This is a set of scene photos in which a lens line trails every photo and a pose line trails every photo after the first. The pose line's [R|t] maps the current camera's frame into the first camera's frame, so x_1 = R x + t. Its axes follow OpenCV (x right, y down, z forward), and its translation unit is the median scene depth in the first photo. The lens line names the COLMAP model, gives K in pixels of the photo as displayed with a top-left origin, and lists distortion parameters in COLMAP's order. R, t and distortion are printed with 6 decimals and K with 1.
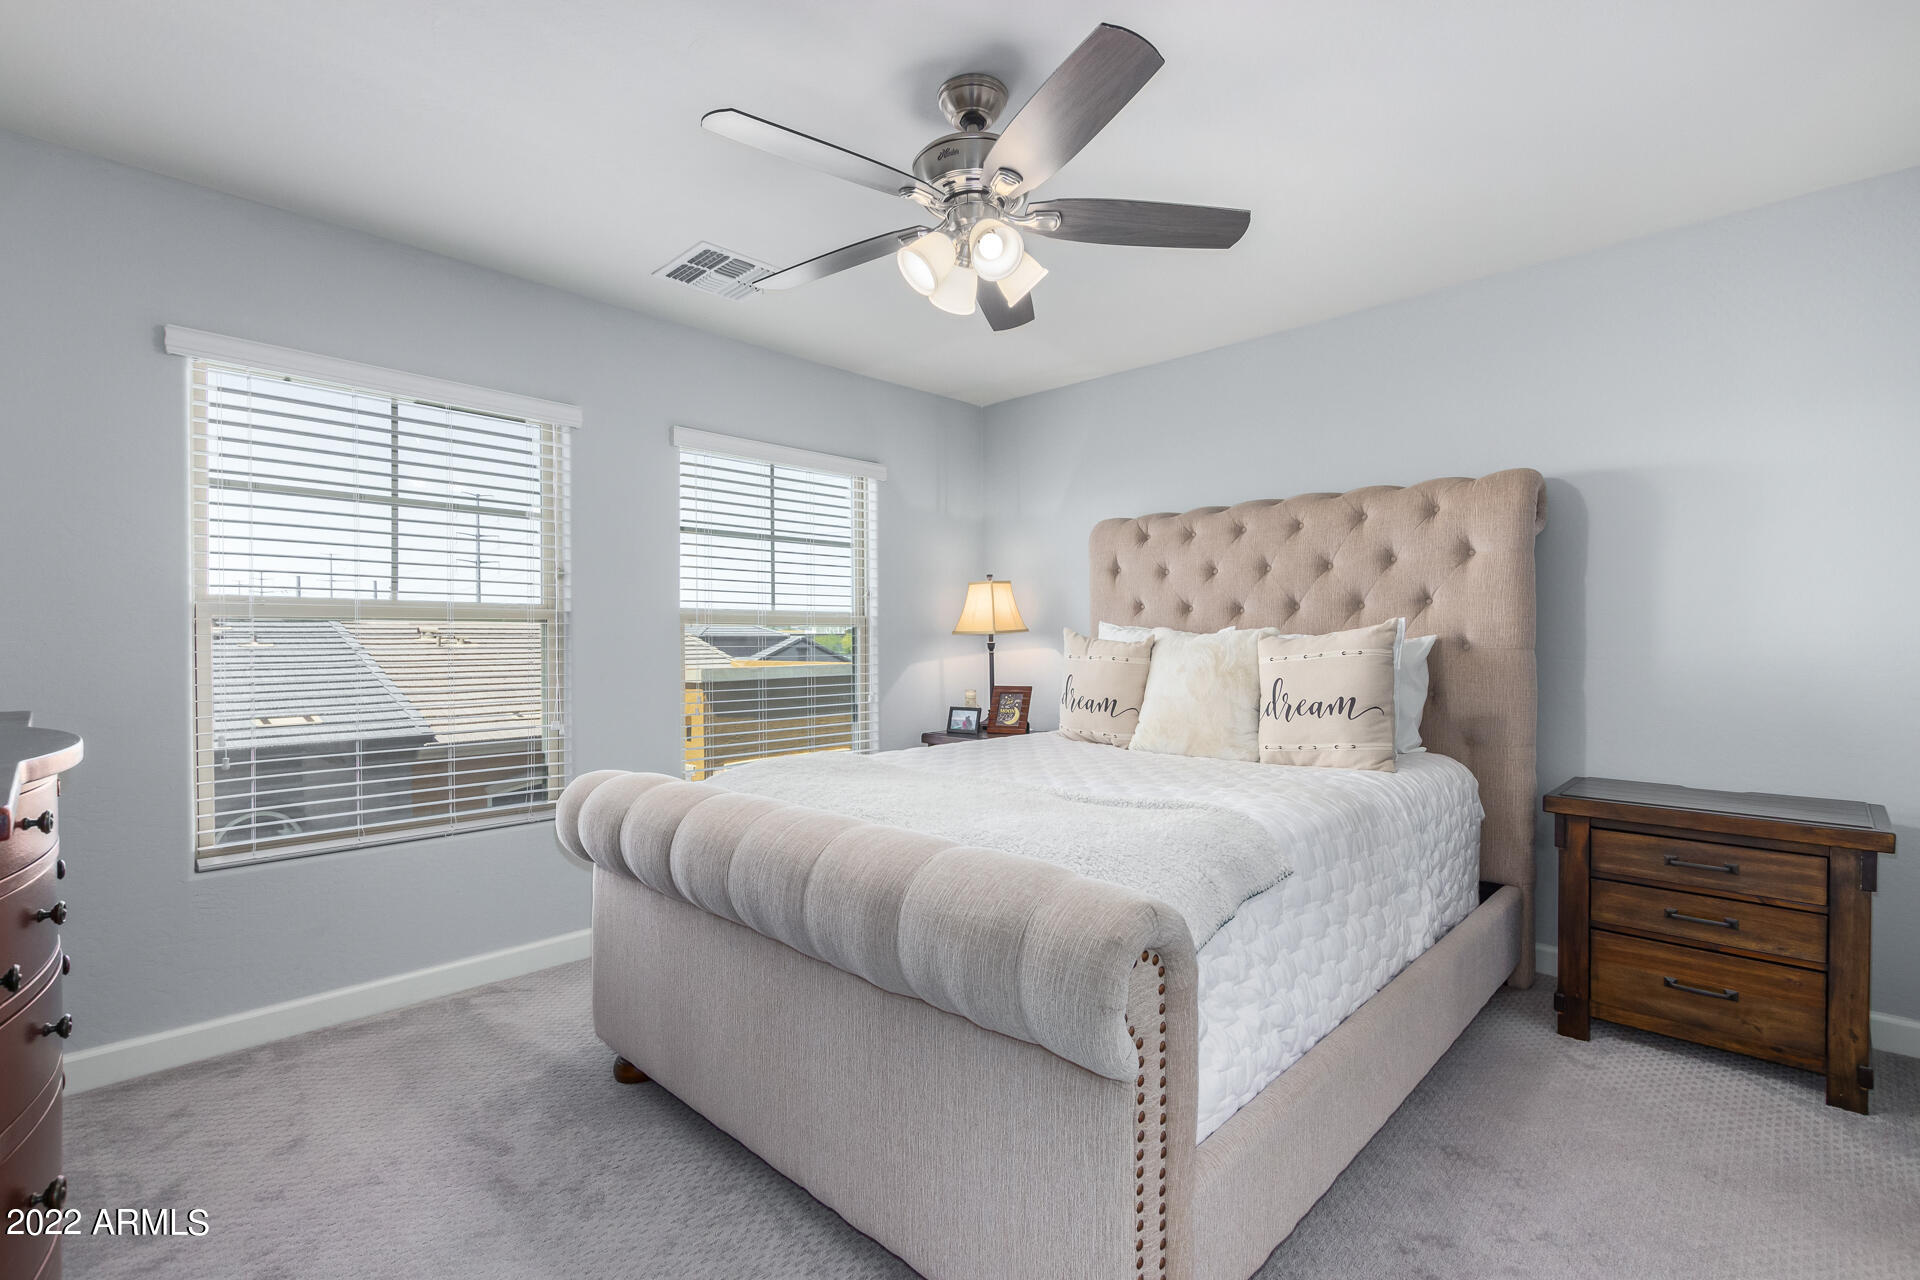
lens RADIAL K [[880.8, 0, 963.7], [0, 880.8, 649.3], [0, 0, 1]] dist [0.001299, 0.000196]
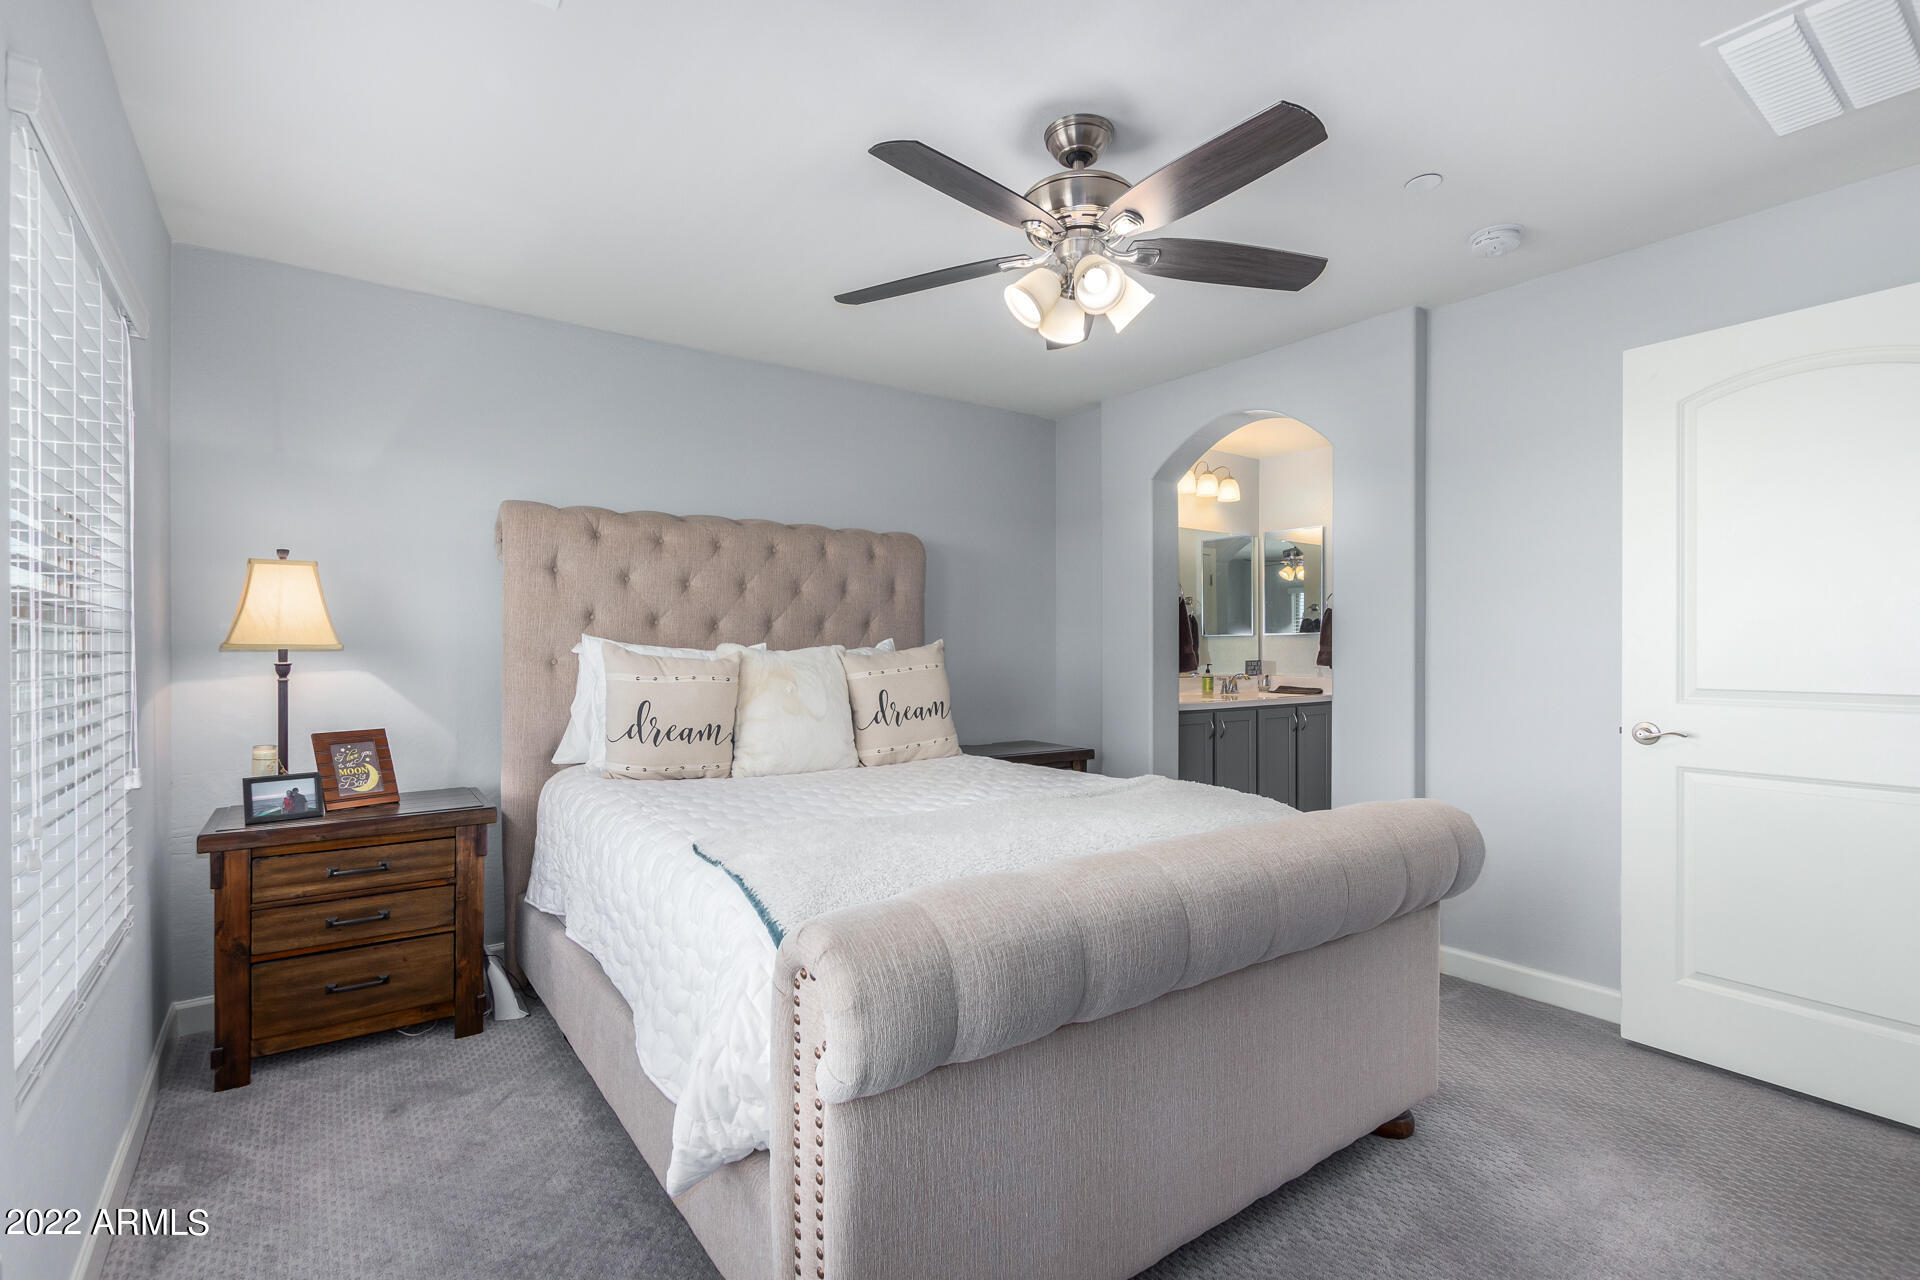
lens RADIAL K [[880.8, 0, 963.7], [0, 880.8, 649.3], [0, 0, 1]] dist [0.001299, 0.000196]
pose [[0.161642, 0.007176, 0.986823, -0.589292], [0.013795, 0.999859, -0.009530, -0.005837], [-0.986753, 0.015154, 0.161521, 0.552068]]
